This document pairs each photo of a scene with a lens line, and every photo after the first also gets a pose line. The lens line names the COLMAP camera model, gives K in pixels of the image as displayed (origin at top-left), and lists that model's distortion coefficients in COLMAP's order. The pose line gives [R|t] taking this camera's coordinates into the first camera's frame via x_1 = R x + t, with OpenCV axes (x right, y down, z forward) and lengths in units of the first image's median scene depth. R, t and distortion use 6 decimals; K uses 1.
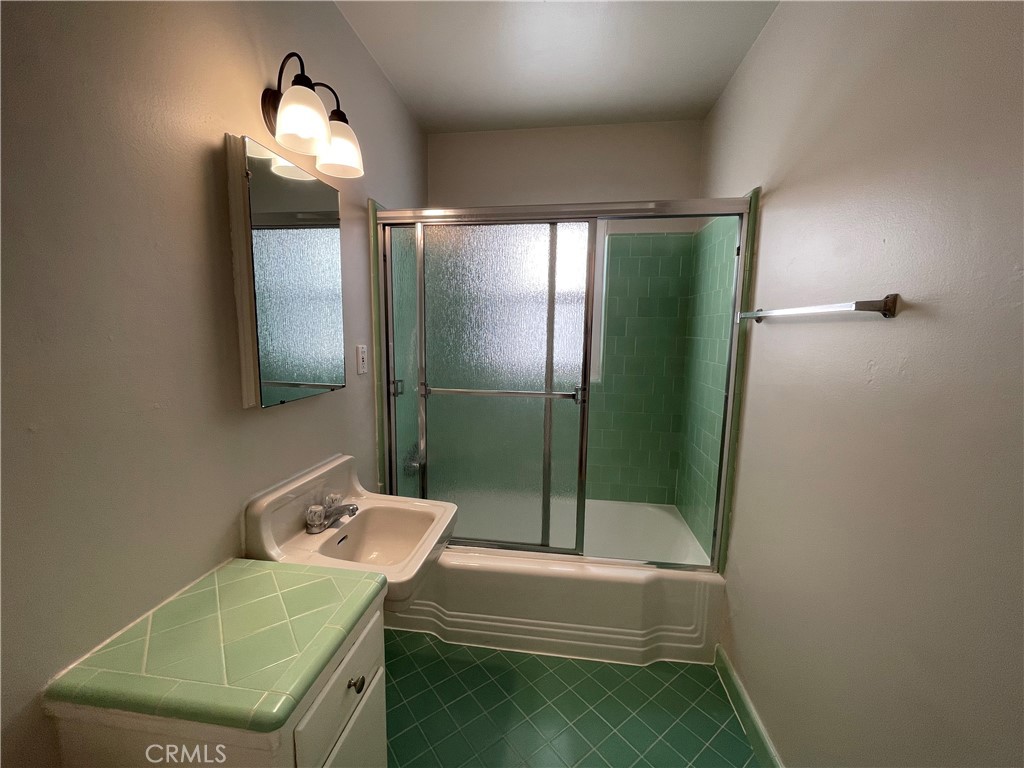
lens RADIAL K [[415.0, 0, 508.6], [0, 415.0, 386.0], [0, 0, 1]] dist [-0.004462, 0.001706]
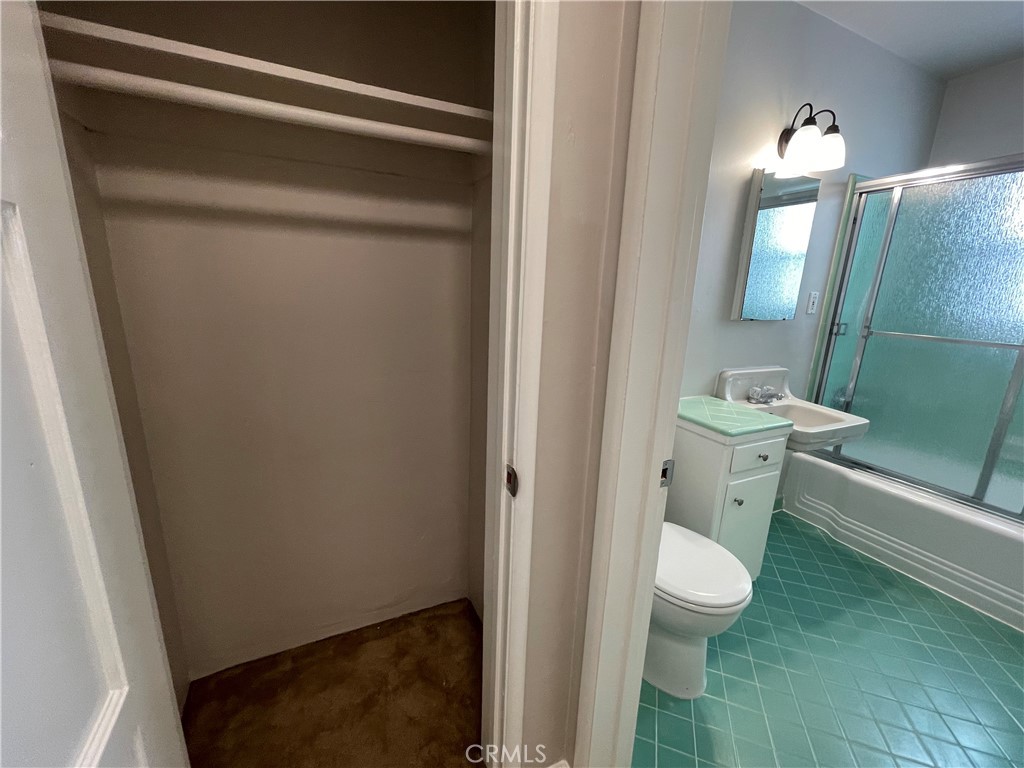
lens RADIAL K [[415.0, 0, 504.5], [0, 415.0, 388.2], [0, 0, 1]] dist [-0.004462, 0.001706]
pose [[0.544411, 0.202864, -0.813918, 0.244925], [-0.130452, 0.978985, 0.156750, 0.123266], [0.828613, 0.020841, 0.559434, -0.556823]]
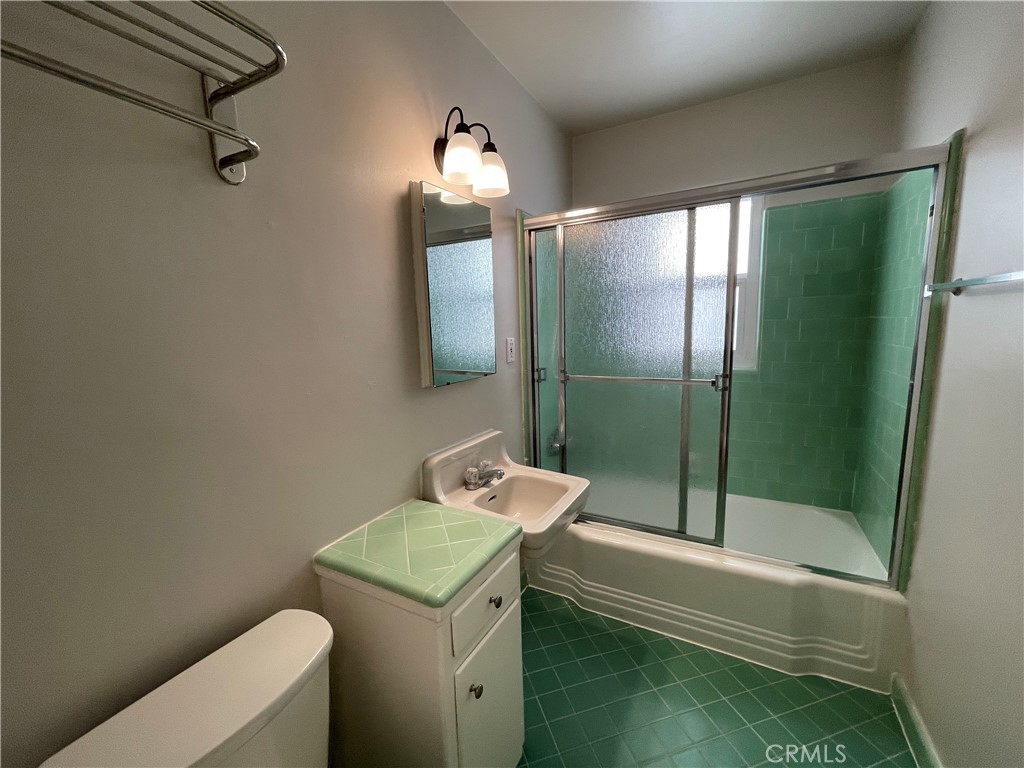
lens RADIAL K [[415.0, 0, 509.3], [0, 415.0, 385.3], [0, 0, 1]] dist [-0.004462, 0.001706]
pose [[0.932696, 0.010005, -0.360525, 0.062351], [-0.004005, 0.999841, 0.017385, 0.014551], [0.360642, -0.014771, 0.932587, -0.084941]]
